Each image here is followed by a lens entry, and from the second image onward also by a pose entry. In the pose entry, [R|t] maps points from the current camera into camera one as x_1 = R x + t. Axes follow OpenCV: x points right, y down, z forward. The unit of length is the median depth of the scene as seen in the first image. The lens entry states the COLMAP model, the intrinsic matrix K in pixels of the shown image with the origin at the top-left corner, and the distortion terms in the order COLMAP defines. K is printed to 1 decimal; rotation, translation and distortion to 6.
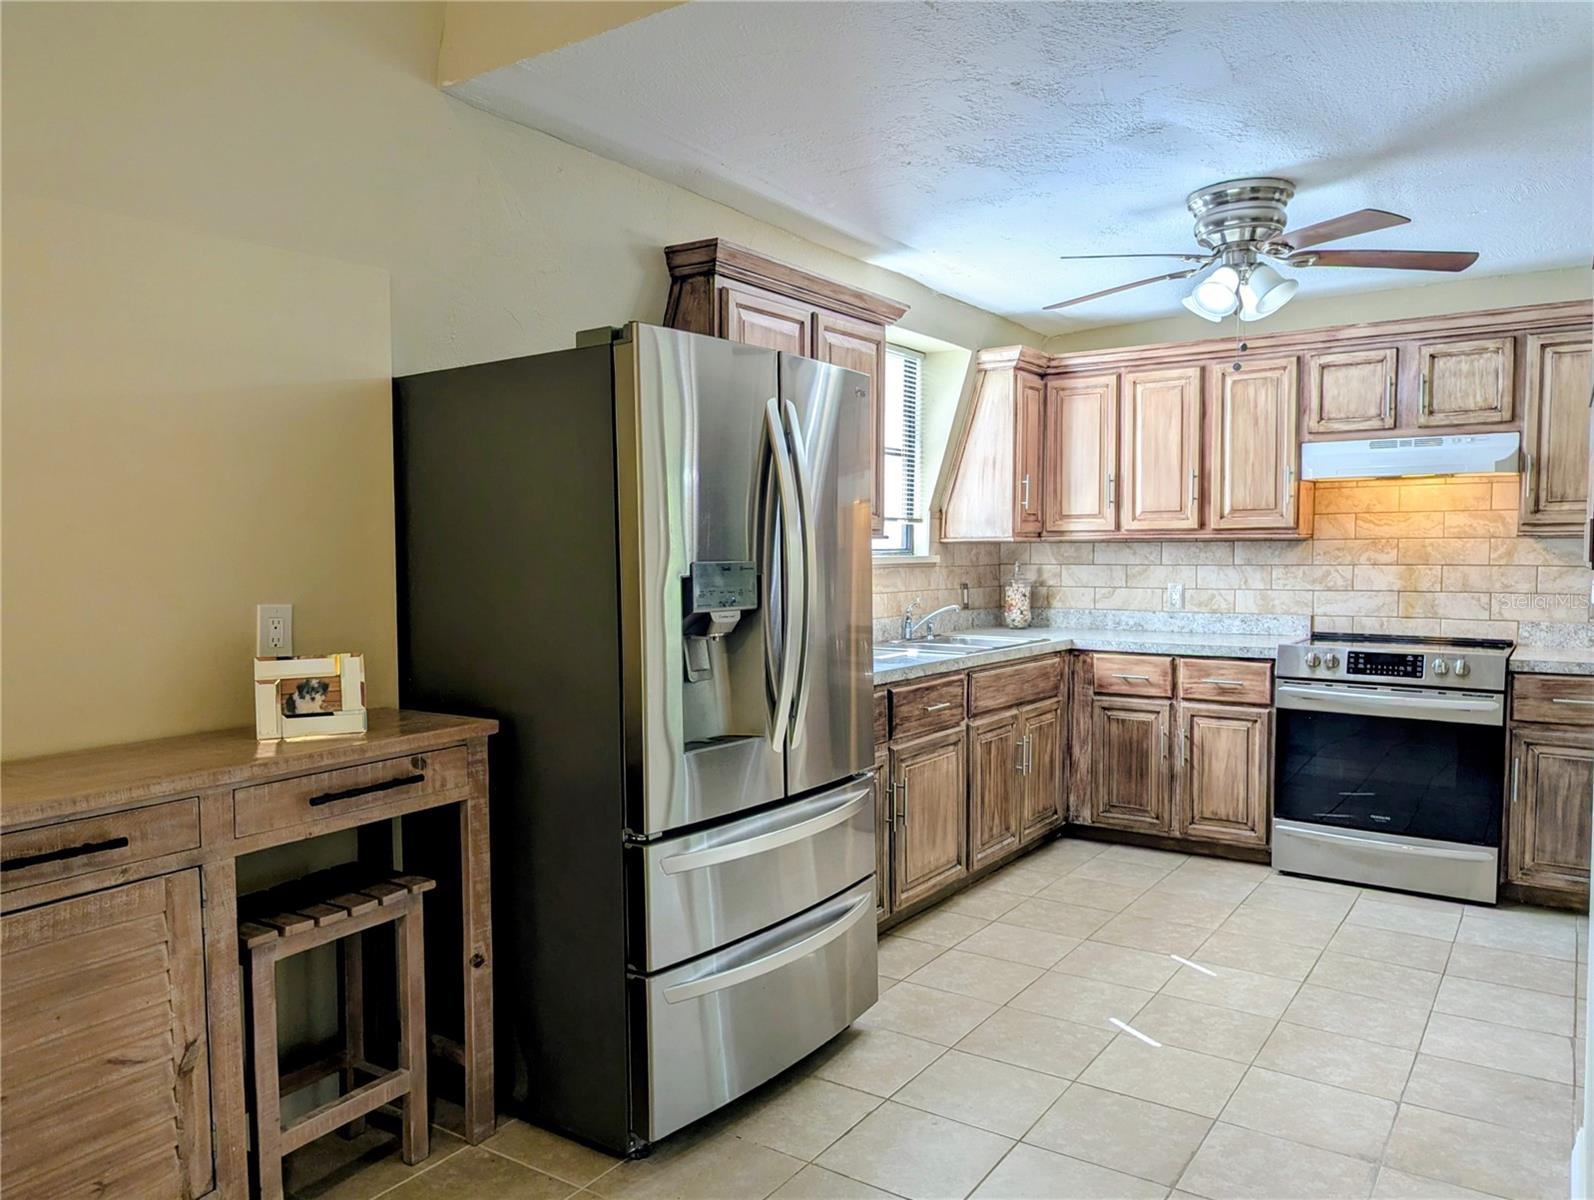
lens RADIAL K [[1147.8, 0, 794.6], [0, 1147.8, 613.2], [0, 0, 1]] dist [0.051295, -0.068475]
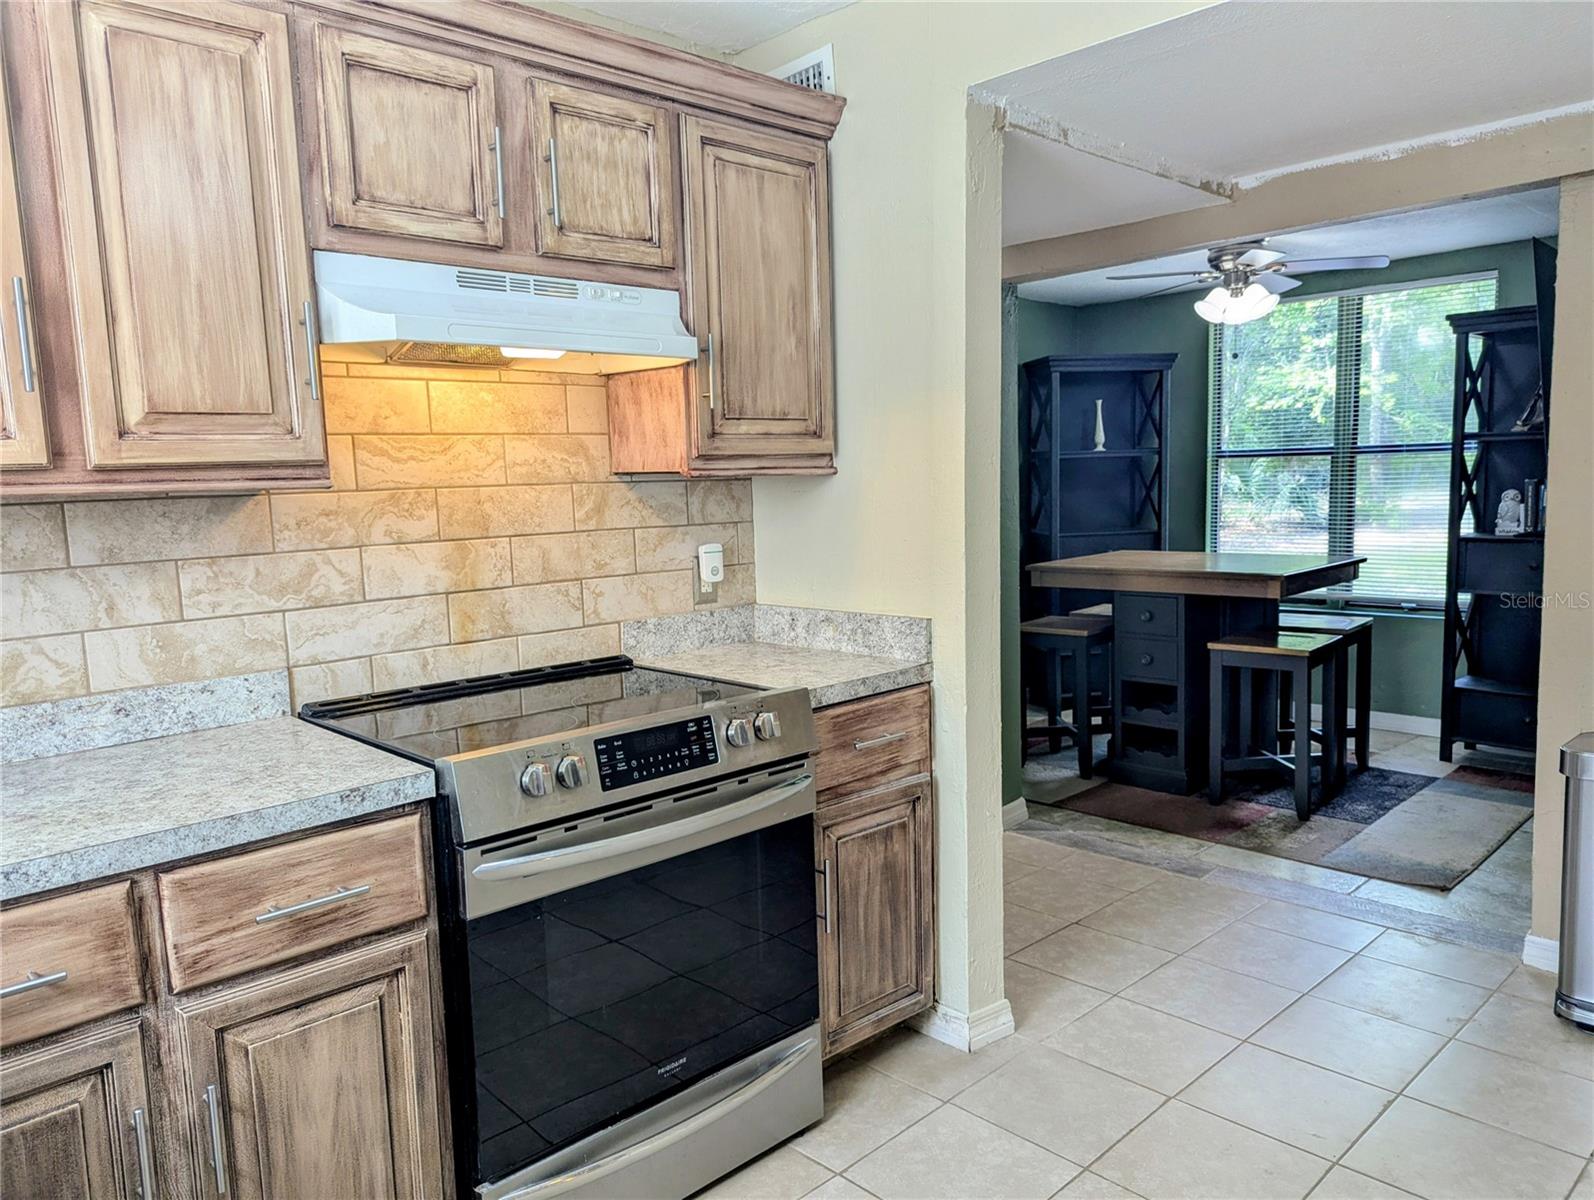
lens RADIAL K [[1120.4, 0, 792.6], [0, 1120.4, 614.8], [0, 0, 1]] dist [0.054370, -0.052219]
pose [[0.203644, -0.123117, 0.971273, 0.079468], [0.089445, 0.990252, 0.106770, -0.050572], [-0.974951, 0.065133, 0.212671, 0.784975]]
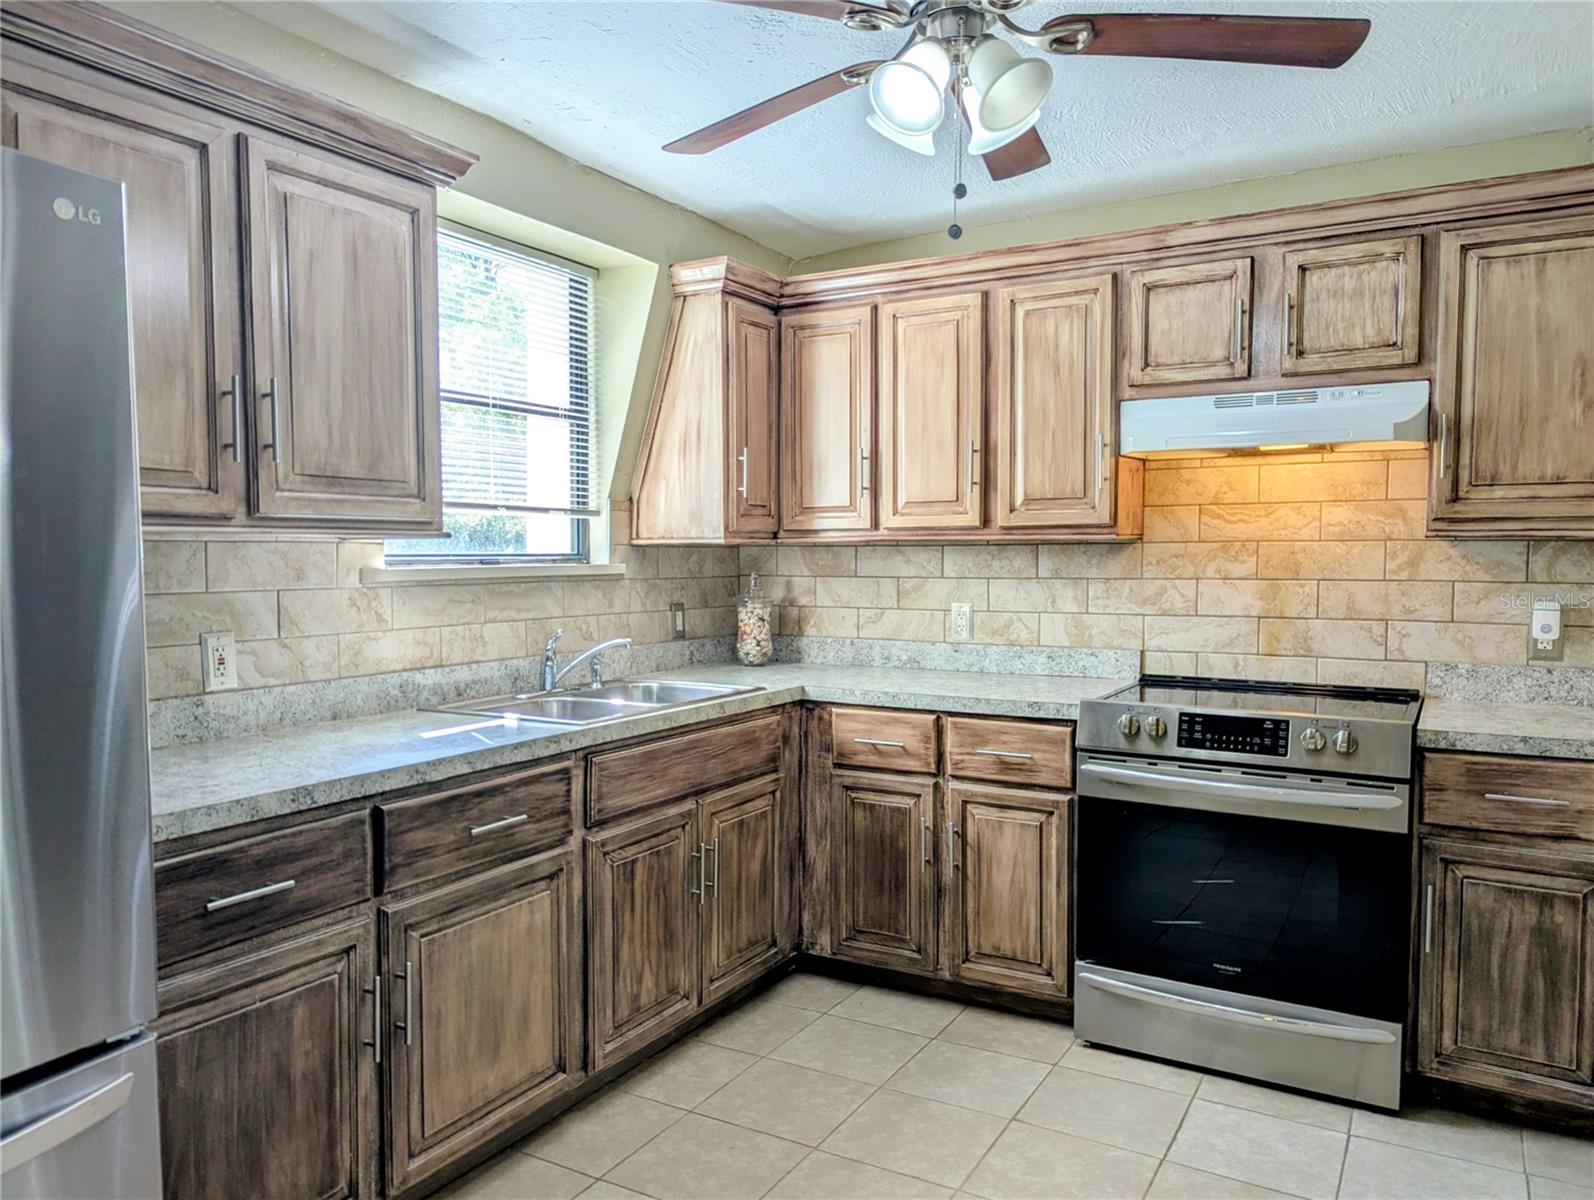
lens RADIAL K [[1147.8, 0, 794.6], [0, 1147.8, 613.2], [0, 0, 1]] dist [0.051295, -0.068475]
pose [[0.997155, -0.002602, 0.075340, 0.200034], [0.002789, 0.999993, -0.002378, -0.021225], [-0.075333, 0.002581, 0.997155, 0.343720]]
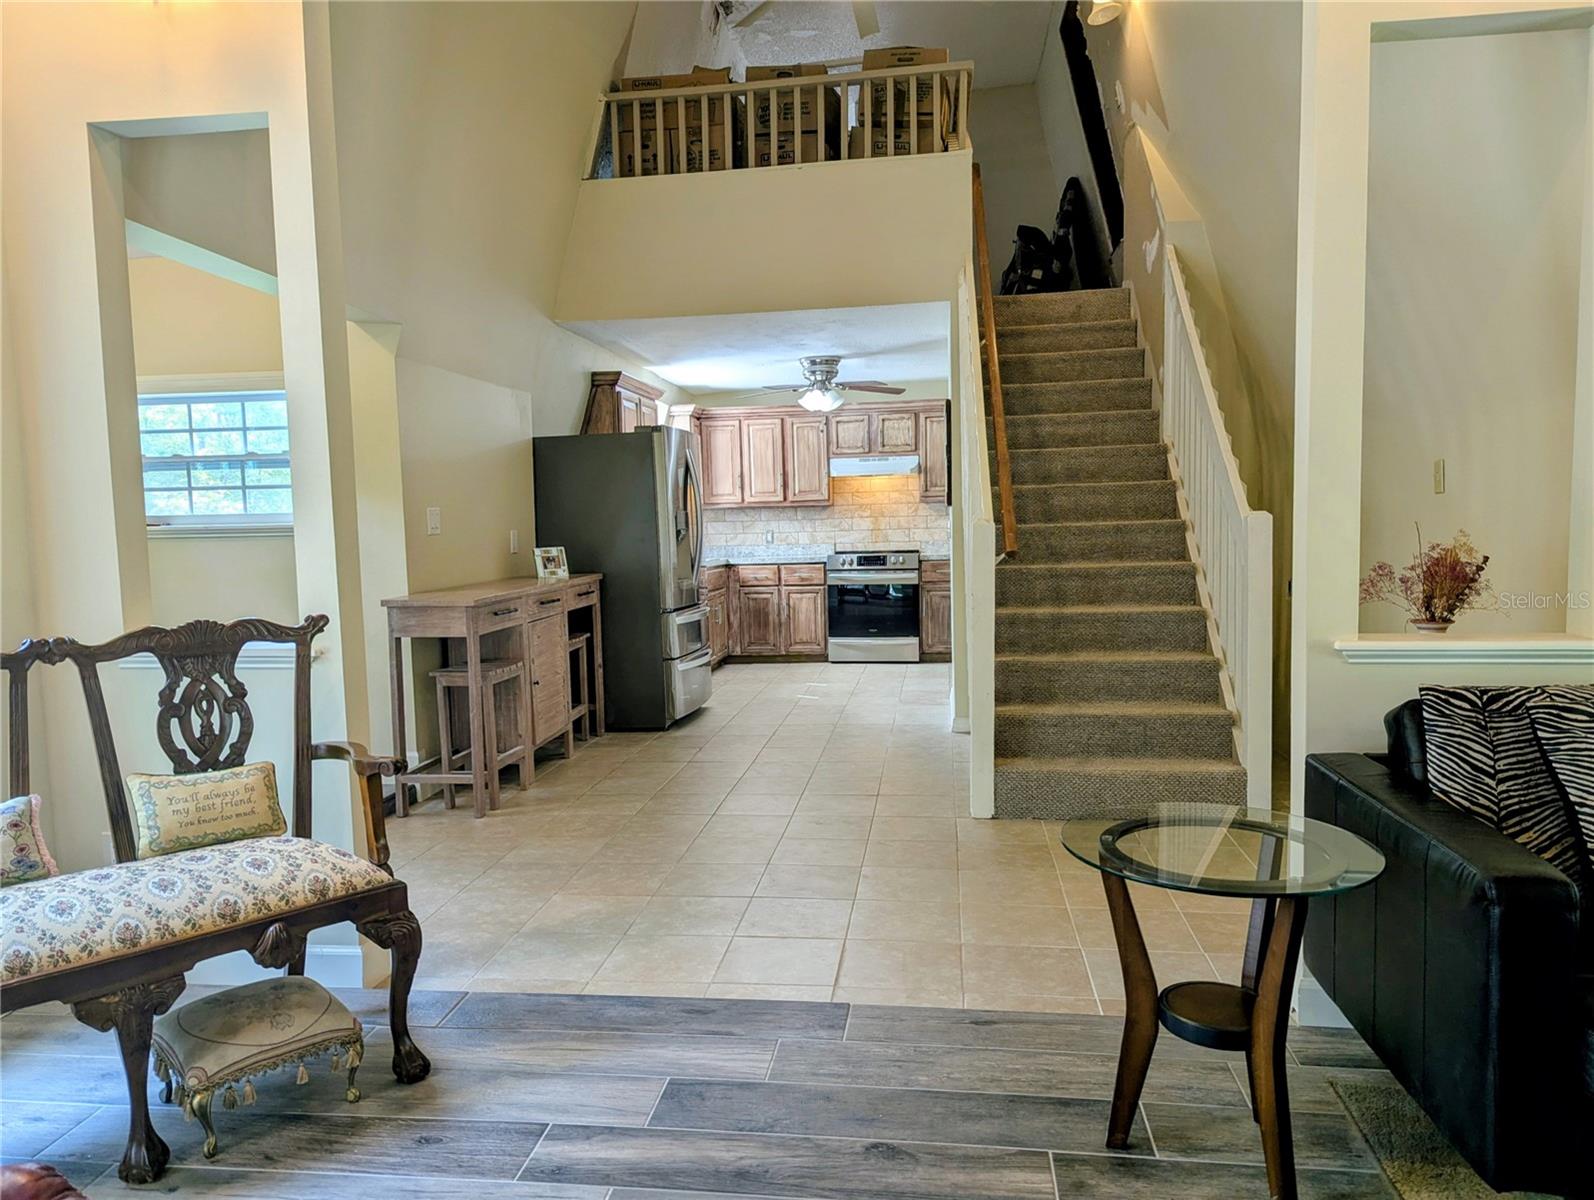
lens RADIAL K [[1123.4, 0, 800.8], [0, 1123.4, 654.9], [0, 0, 1]] dist [0.053106, -0.059525]
pose [[0.890607, -0.072537, 0.448953, -0.551415], [0.048717, 0.996734, 0.064398, 0.072915], [-0.452158, -0.035482, 0.891232, -0.805883]]
